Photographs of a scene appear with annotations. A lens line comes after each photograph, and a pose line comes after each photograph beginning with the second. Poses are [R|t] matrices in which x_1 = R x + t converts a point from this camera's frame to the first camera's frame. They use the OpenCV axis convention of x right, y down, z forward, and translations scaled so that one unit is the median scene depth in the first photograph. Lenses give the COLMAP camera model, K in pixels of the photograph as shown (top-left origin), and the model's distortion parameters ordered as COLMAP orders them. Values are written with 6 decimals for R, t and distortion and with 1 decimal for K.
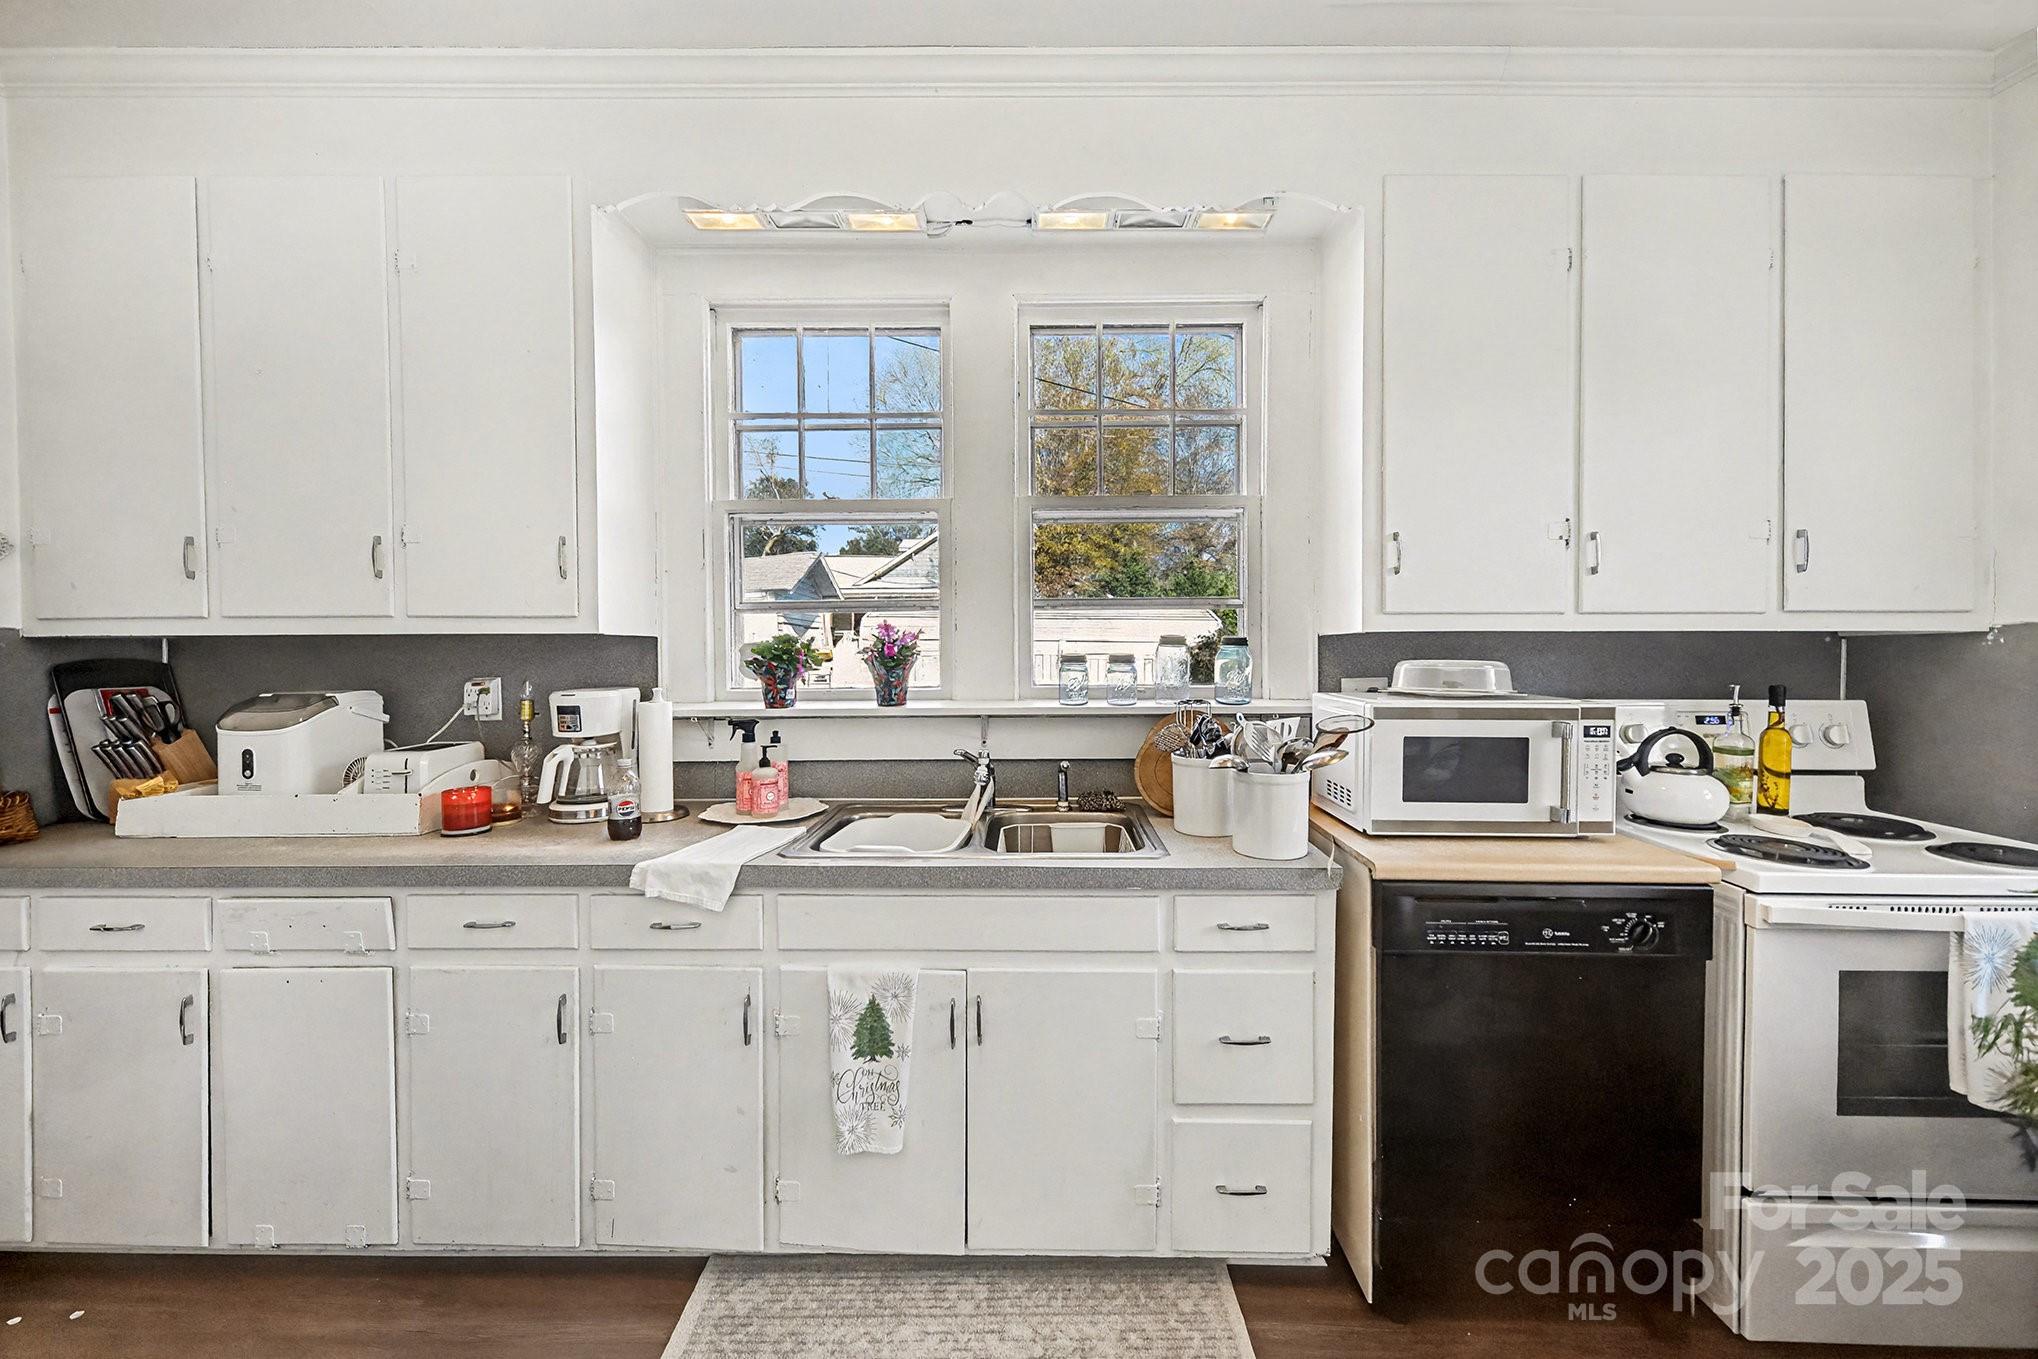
lens RADIAL K [[885.0, 0, 1030.4], [0, 885.0, 662.2], [0, 0, 1]] dist [0.002032, 0.000265]
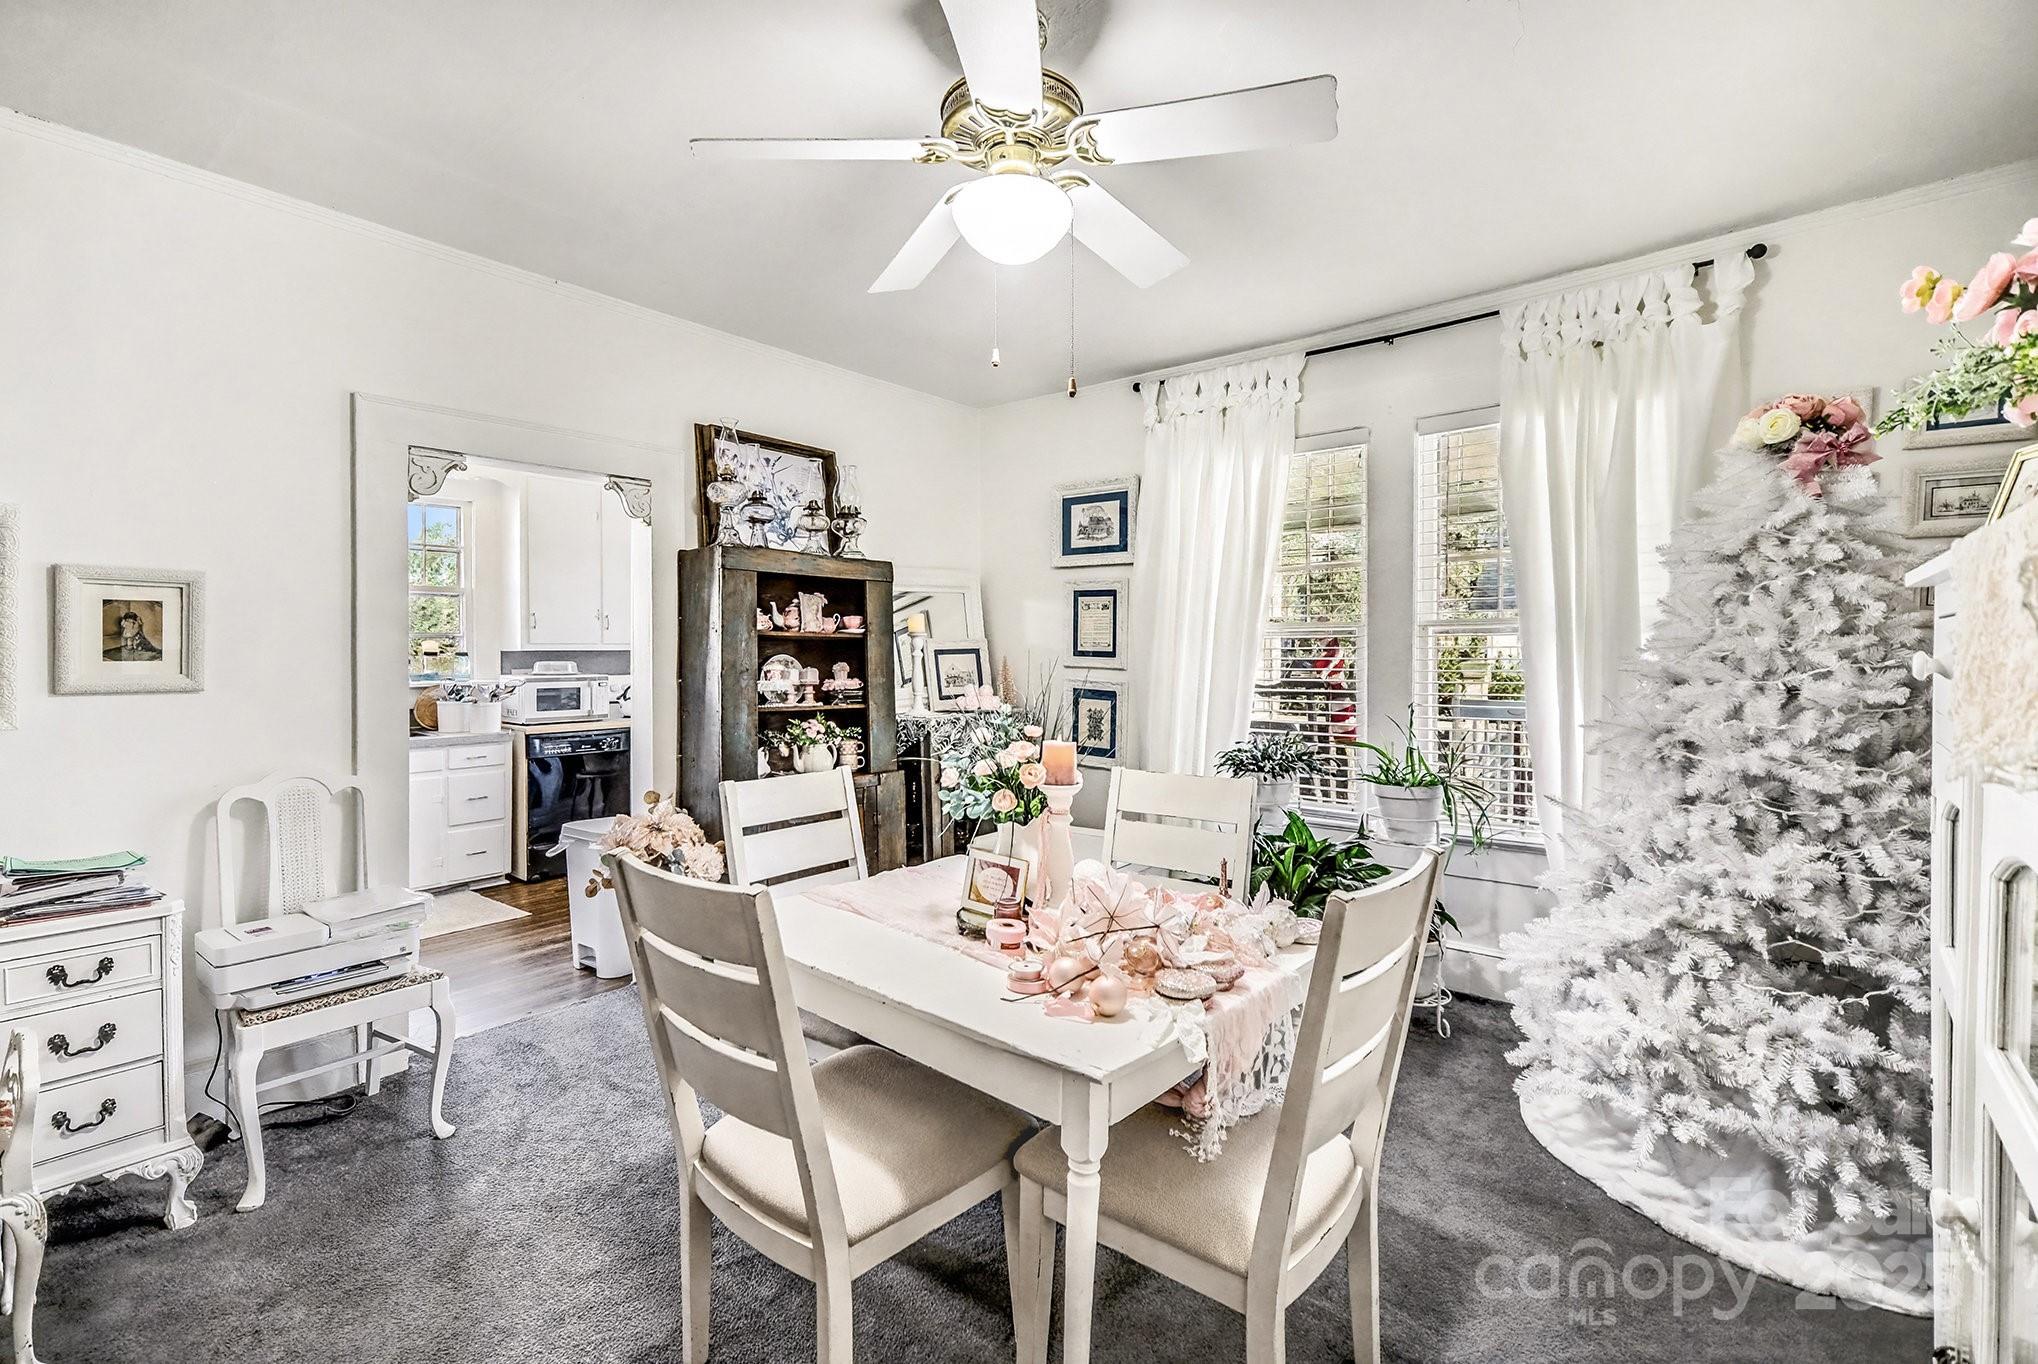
lens RADIAL K [[902.0, 0, 1022.9], [0, 902.0, 647.3], [0, 0, 1]] dist [0.000559, 0.000011]
pose [[0.648085, -0.003933, 0.761558, -0.804072], [0.010090, 0.999943, -0.003423, -0.024137], [-0.761502, 0.009903, 0.648087, -2.156074]]
